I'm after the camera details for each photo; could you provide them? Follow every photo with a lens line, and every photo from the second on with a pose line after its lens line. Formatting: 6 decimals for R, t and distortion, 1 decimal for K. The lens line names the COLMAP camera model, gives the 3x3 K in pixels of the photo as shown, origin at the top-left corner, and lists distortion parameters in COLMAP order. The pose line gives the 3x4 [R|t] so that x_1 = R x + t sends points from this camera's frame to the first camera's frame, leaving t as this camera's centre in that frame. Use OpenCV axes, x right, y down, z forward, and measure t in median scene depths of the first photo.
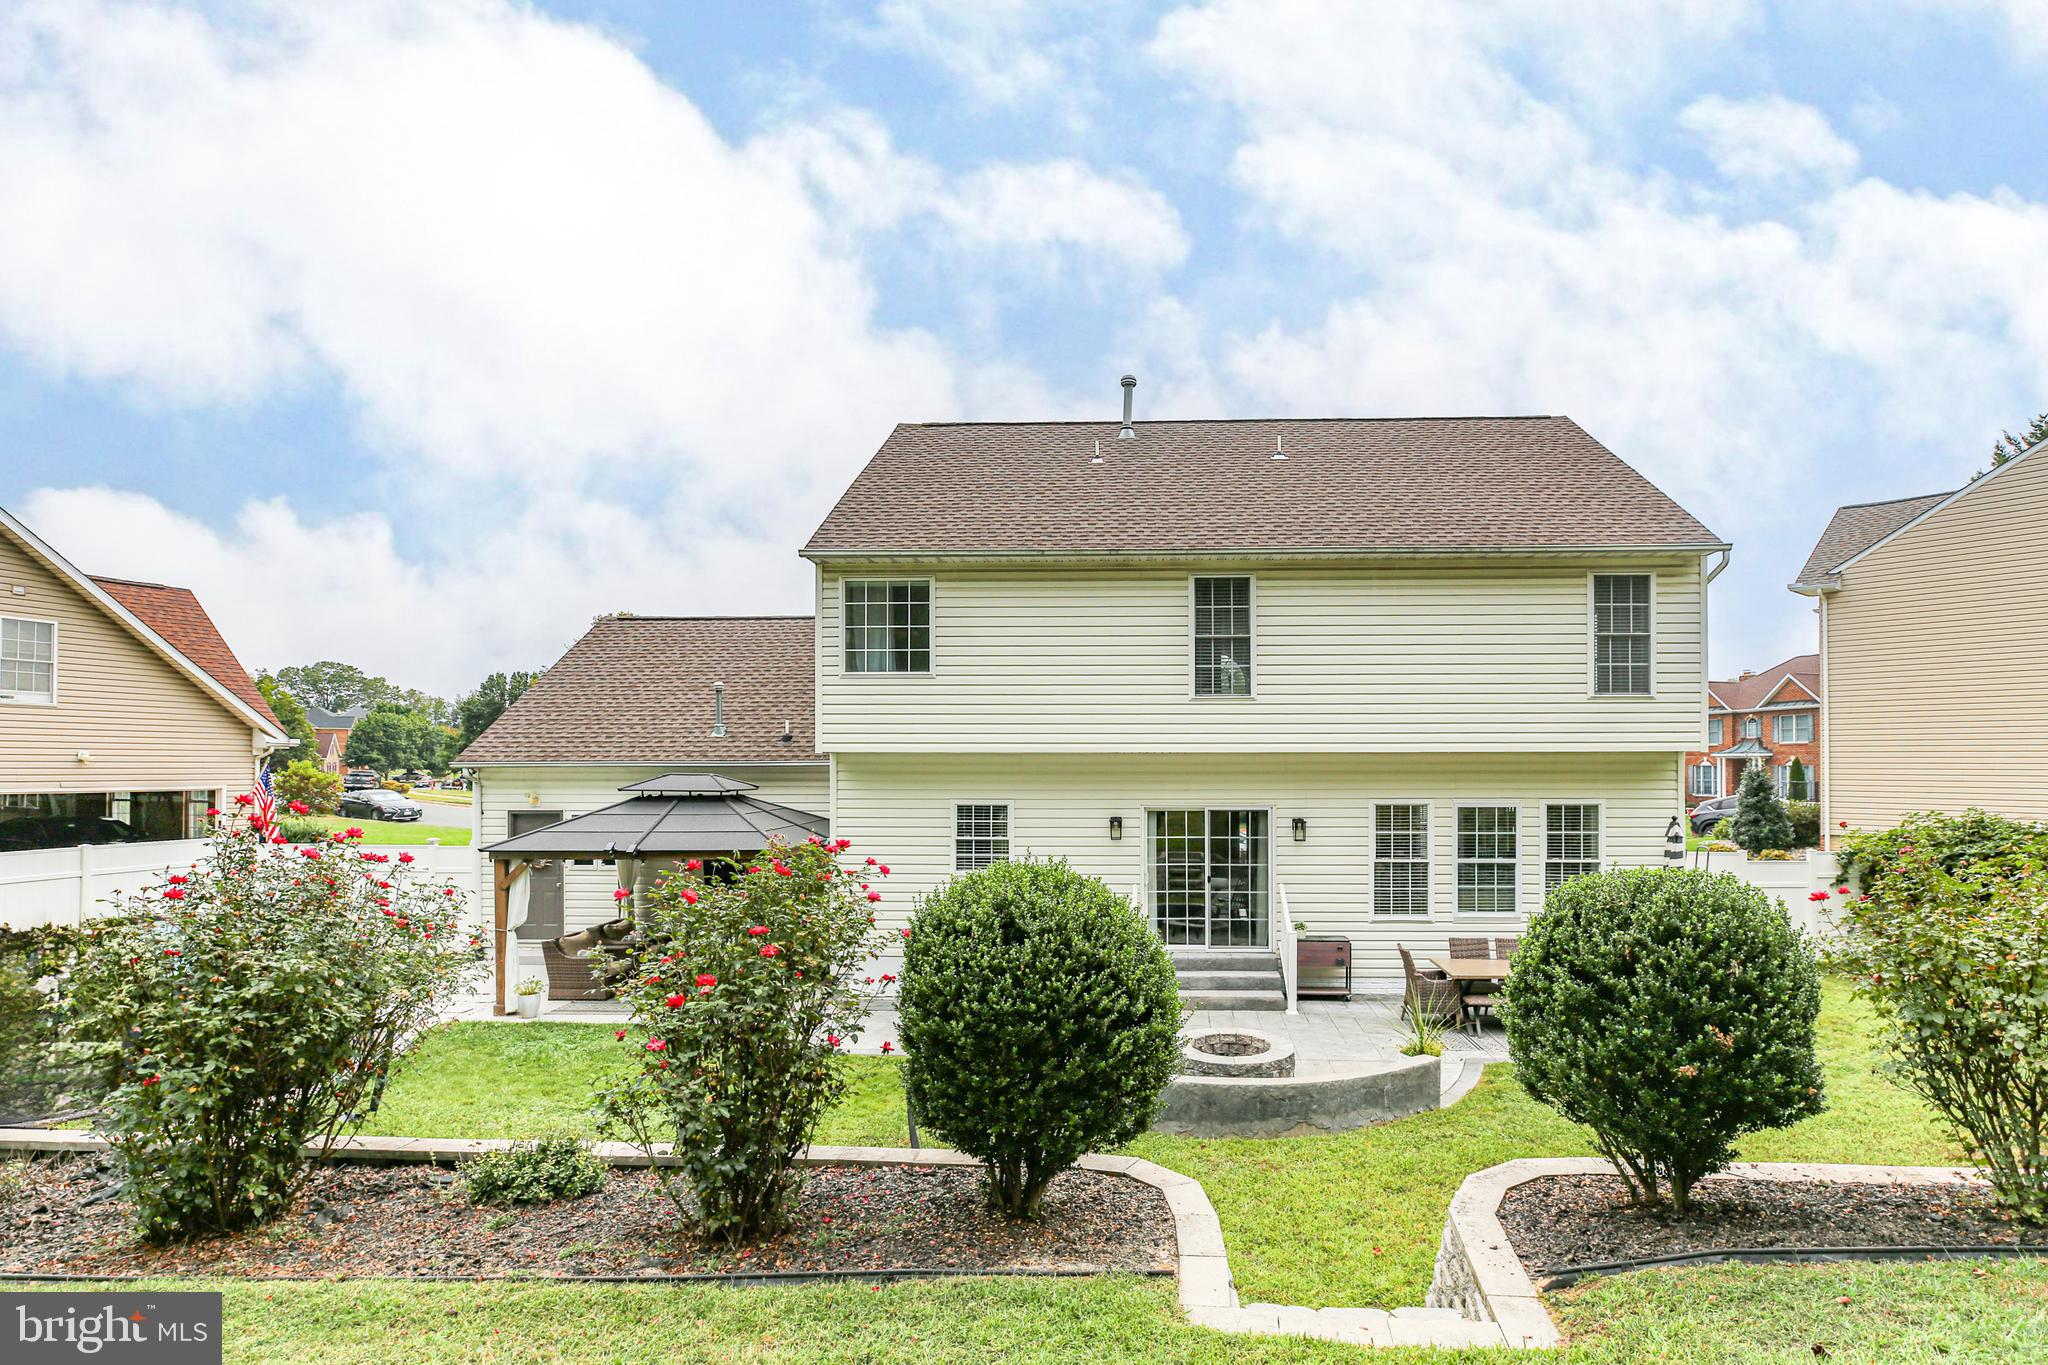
lens RADIAL K [[1020.5, 0, 1115.6], [0, 1020.5, 757.9], [0, 0, 1]] dist [-0.008808, 0.001747]
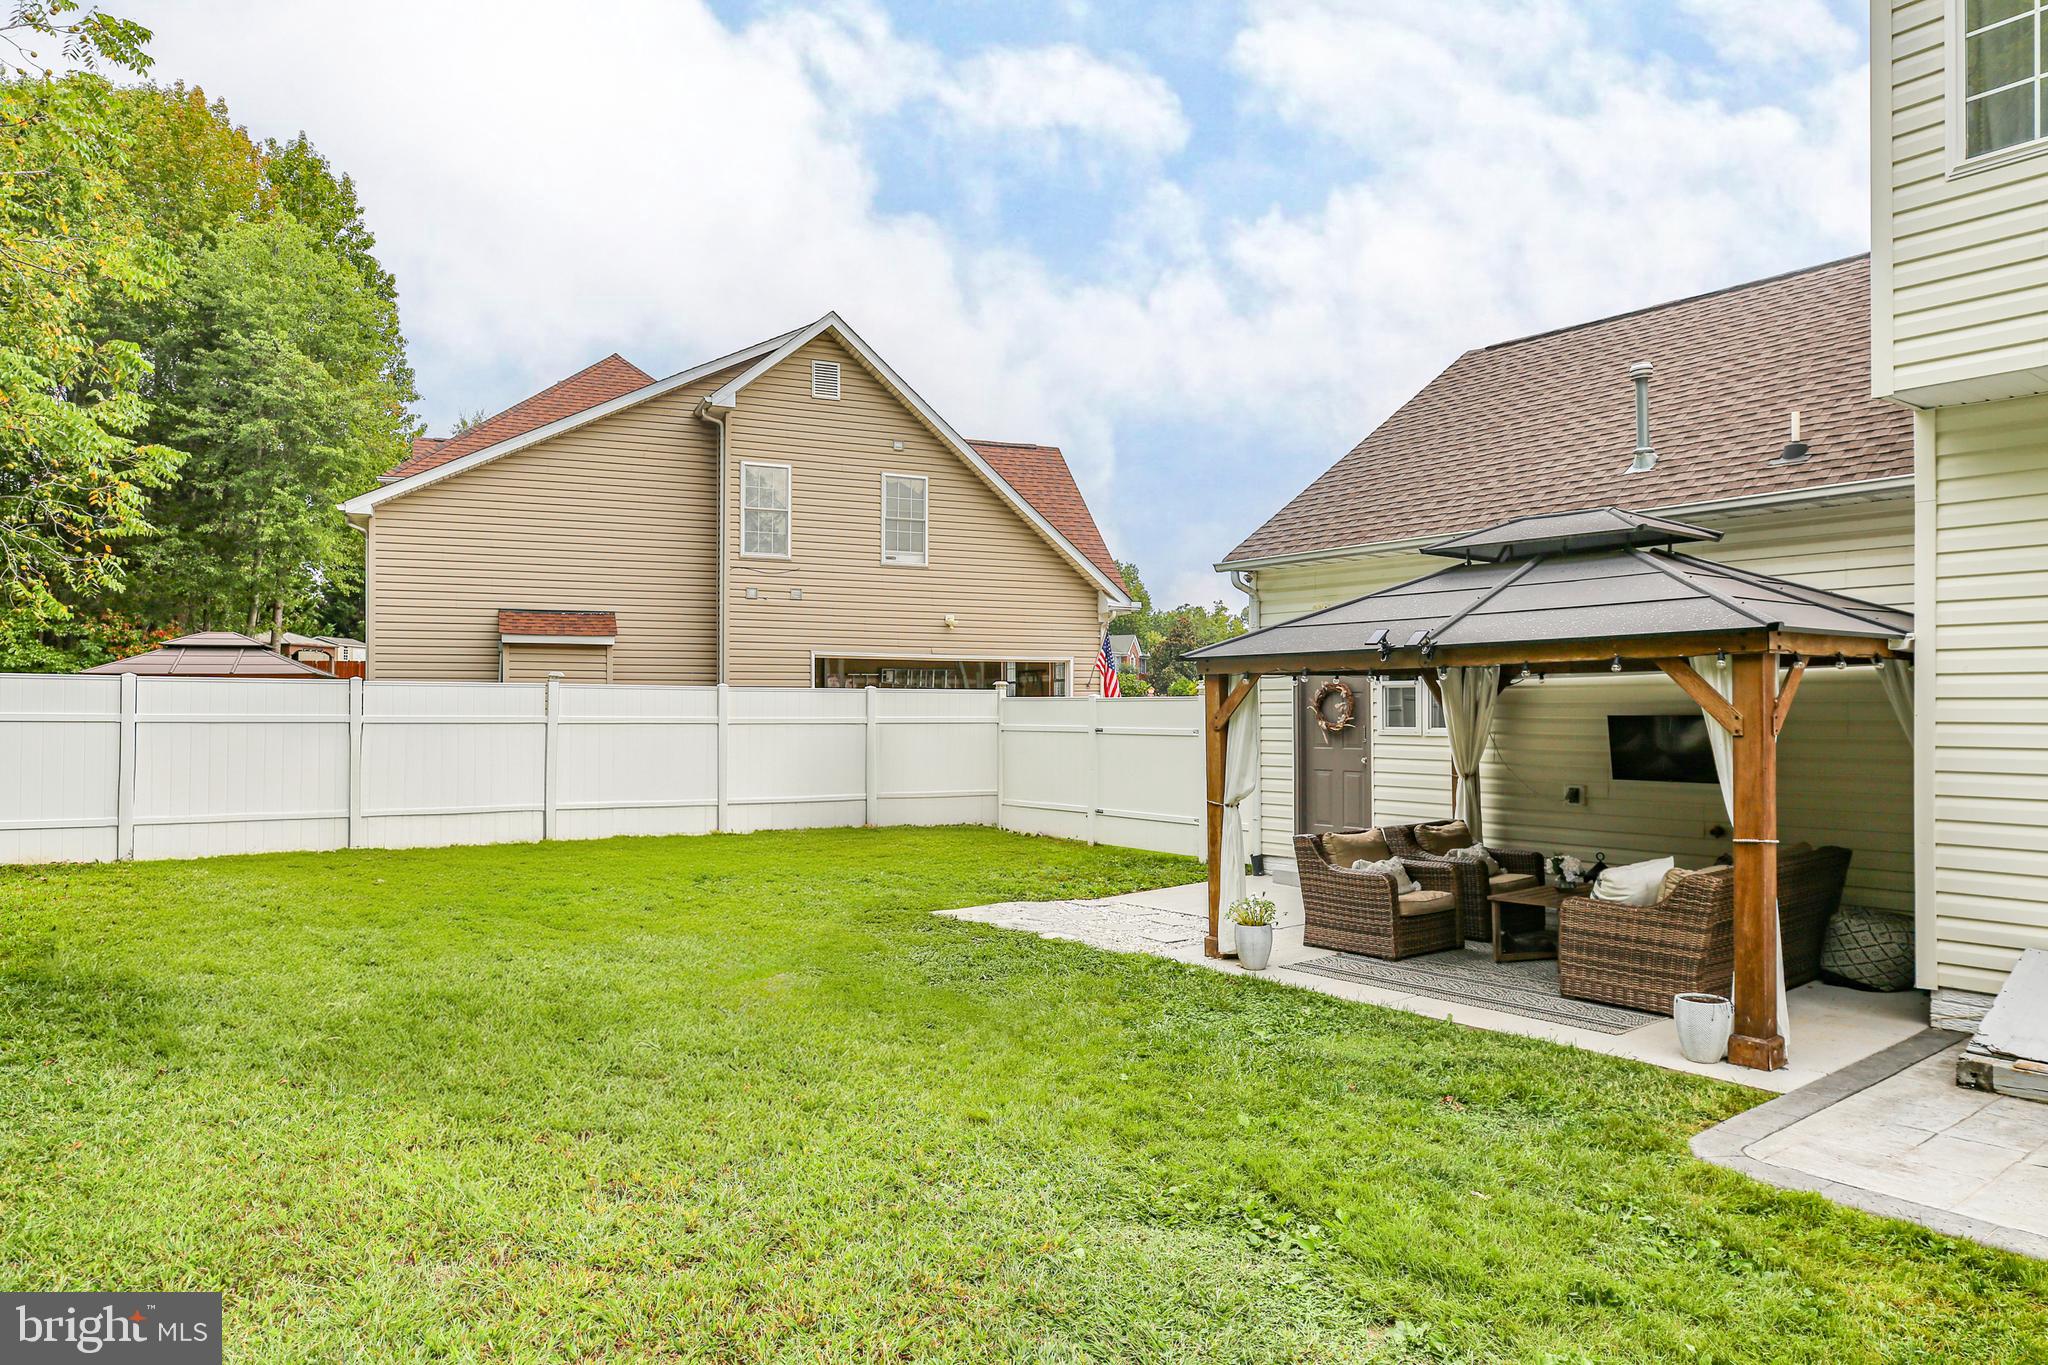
lens RADIAL K [[1276.0, 0, 1024.0], [0, 1276.0, 682.5], [0, 0, 1]] dist [0.018690, -0.000355]
pose [[0.647877, -0.013838, -0.761619, -0.131633], [0.003421, 0.999878, -0.015257, 0.106391], [0.761737, 0.007279, 0.647845, 0.437924]]
